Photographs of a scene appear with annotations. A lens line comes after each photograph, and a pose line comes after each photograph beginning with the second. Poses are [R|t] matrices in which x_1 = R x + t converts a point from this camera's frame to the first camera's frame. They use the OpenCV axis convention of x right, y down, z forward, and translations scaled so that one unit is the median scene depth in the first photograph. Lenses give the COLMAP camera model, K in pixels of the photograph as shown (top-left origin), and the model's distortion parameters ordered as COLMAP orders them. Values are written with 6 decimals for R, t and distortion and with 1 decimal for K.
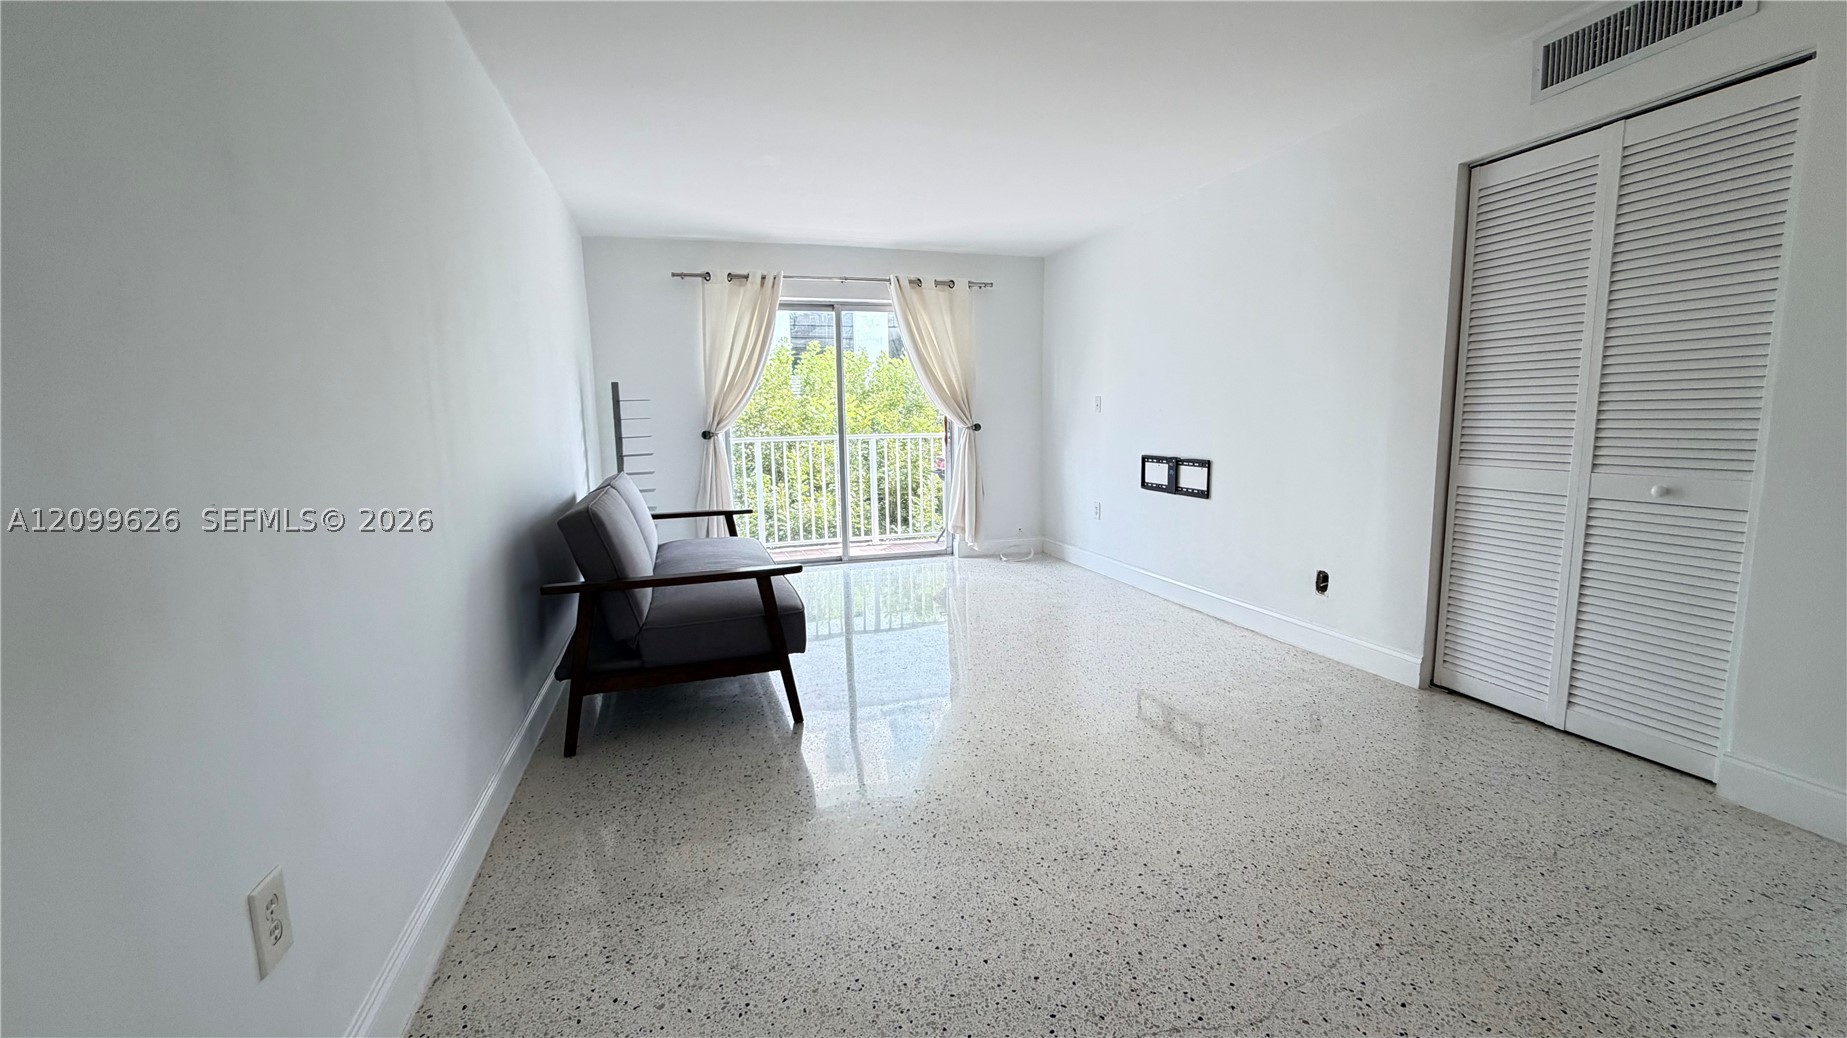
lens RADIAL K [[737.8, 0, 923.5], [0, 737.8, 519.0], [0, 0, 1]] dist [0.000333, -0.000212]
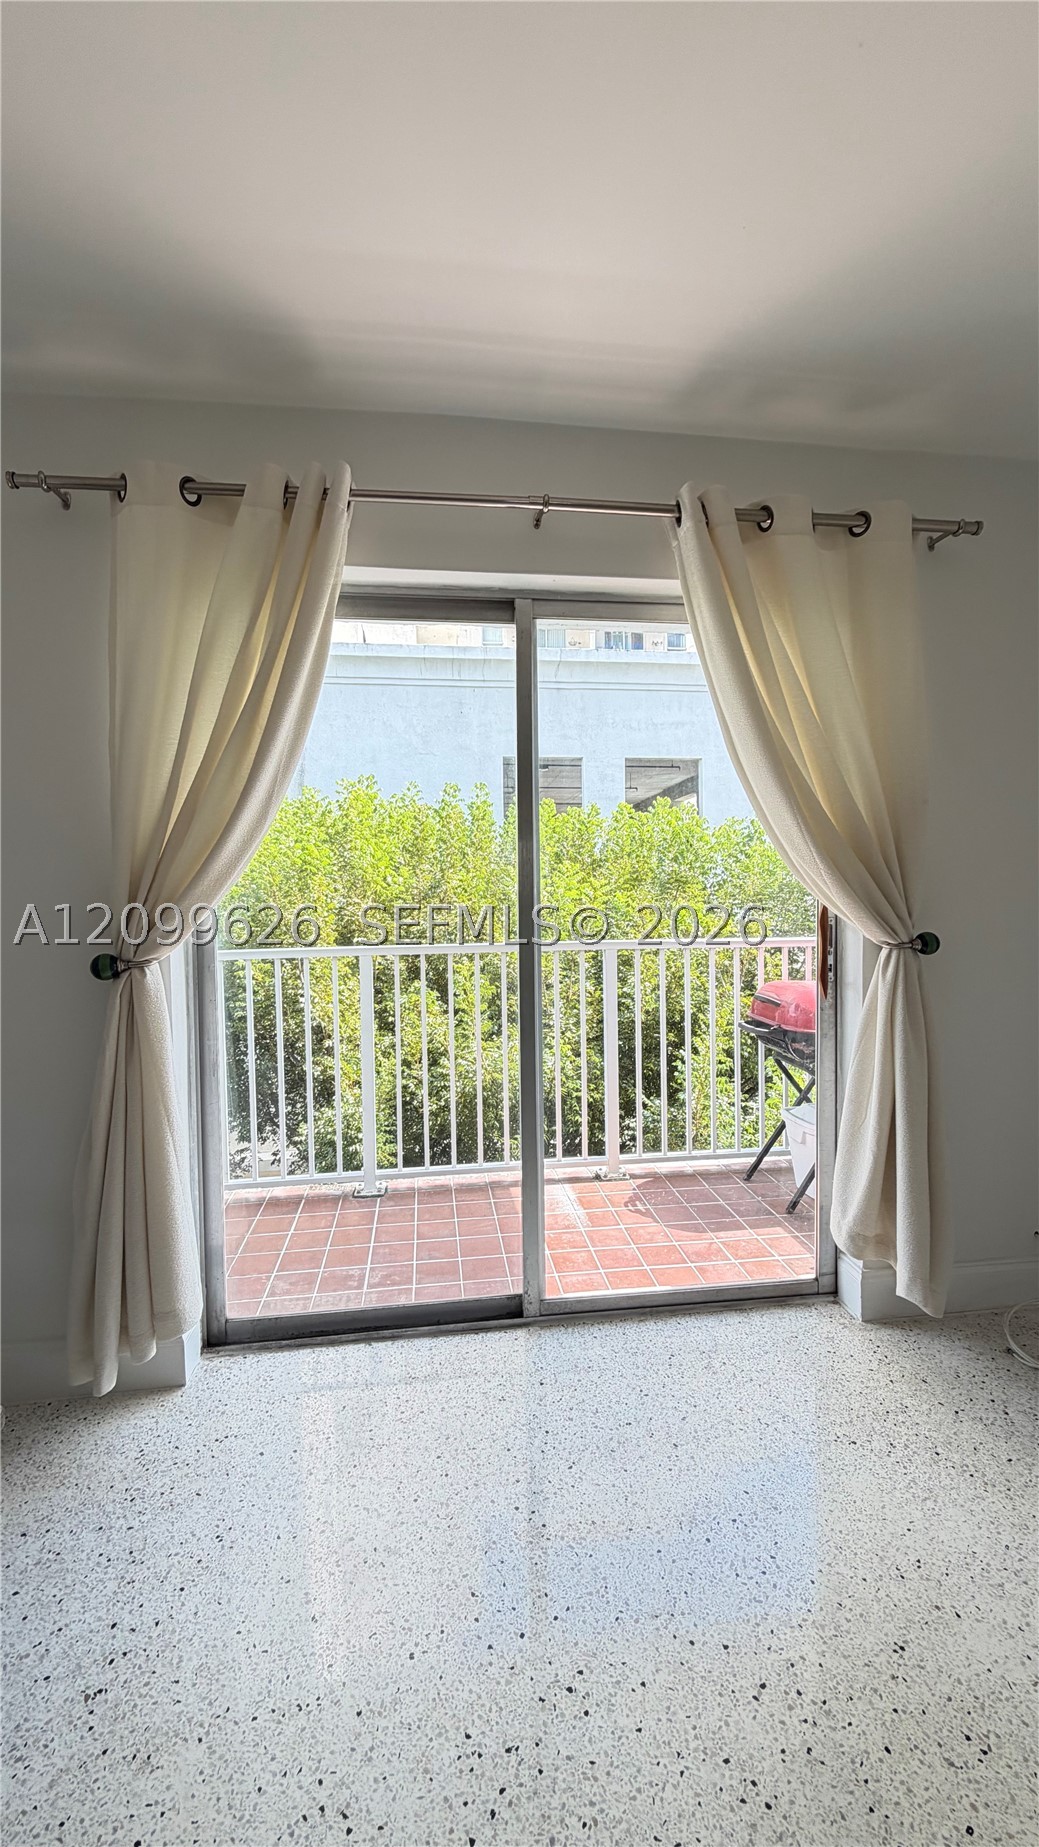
lens RADIAL K [[737.8, 0, 519.5], [0, 737.8, 923.5], [0, 0, 1]] dist [0.000333, -0.000212]
pose [[0.983940, 0.011380, -0.178139, -0.050863], [-0.027819, 0.995548, -0.090057, -0.098795], [0.176321, 0.093566, 0.979876, 0.633284]]
